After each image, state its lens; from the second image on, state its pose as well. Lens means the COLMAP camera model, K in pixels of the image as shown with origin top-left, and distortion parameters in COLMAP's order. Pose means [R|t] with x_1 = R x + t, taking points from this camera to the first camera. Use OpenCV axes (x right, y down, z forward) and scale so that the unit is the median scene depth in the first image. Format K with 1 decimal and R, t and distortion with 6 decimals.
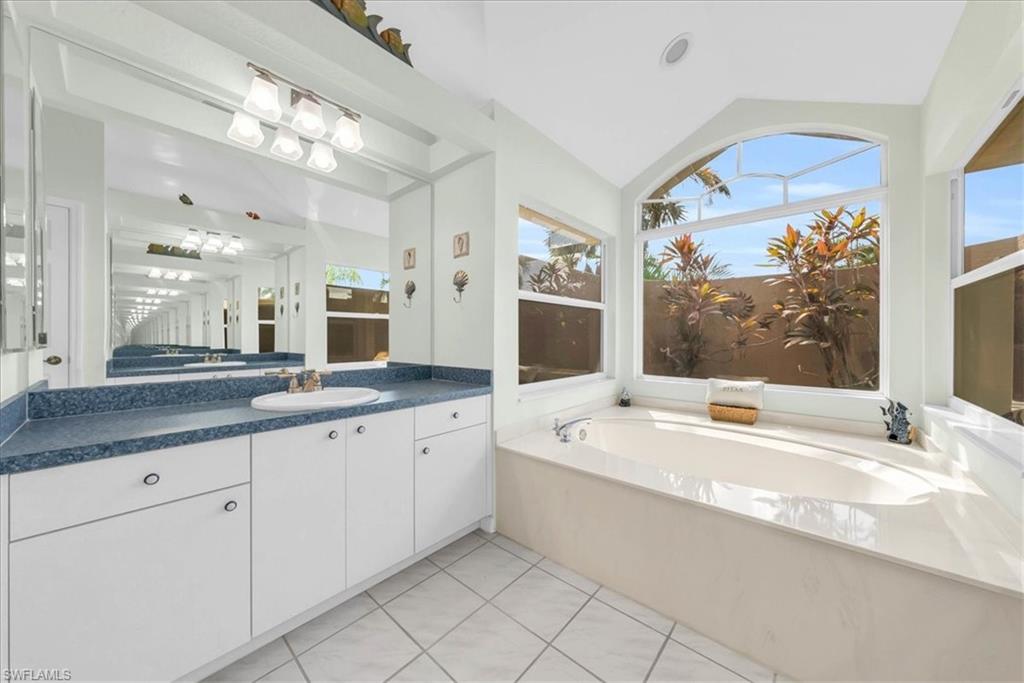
lens RADIAL K [[356.0, 0, 511.3], [0, 356.0, 338.8], [0, 0, 1]] dist [0.000115, 0.000098]
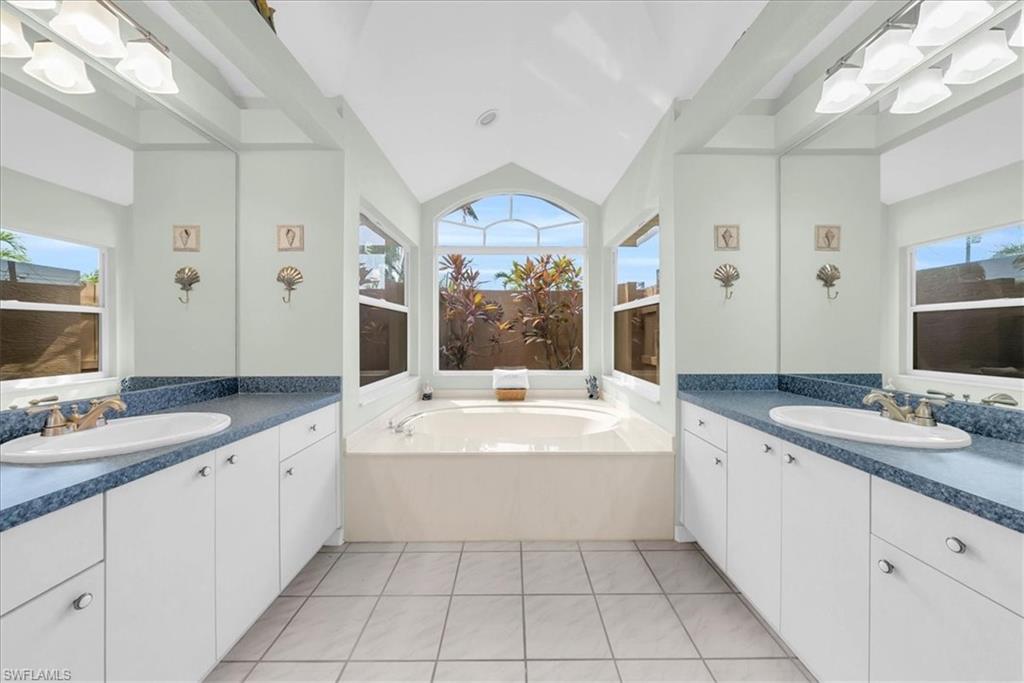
lens RADIAL K [[362.7, 0, 514.3], [0, 362.7, 335.2], [0, 0, 1]] dist [-0.000127, 0.000022]
pose [[0.741708, -0.005007, 0.670704, -0.366106], [0.004577, 0.999987, 0.002404, -0.023109], [-0.670707, 0.001287, 0.741721, -0.043653]]
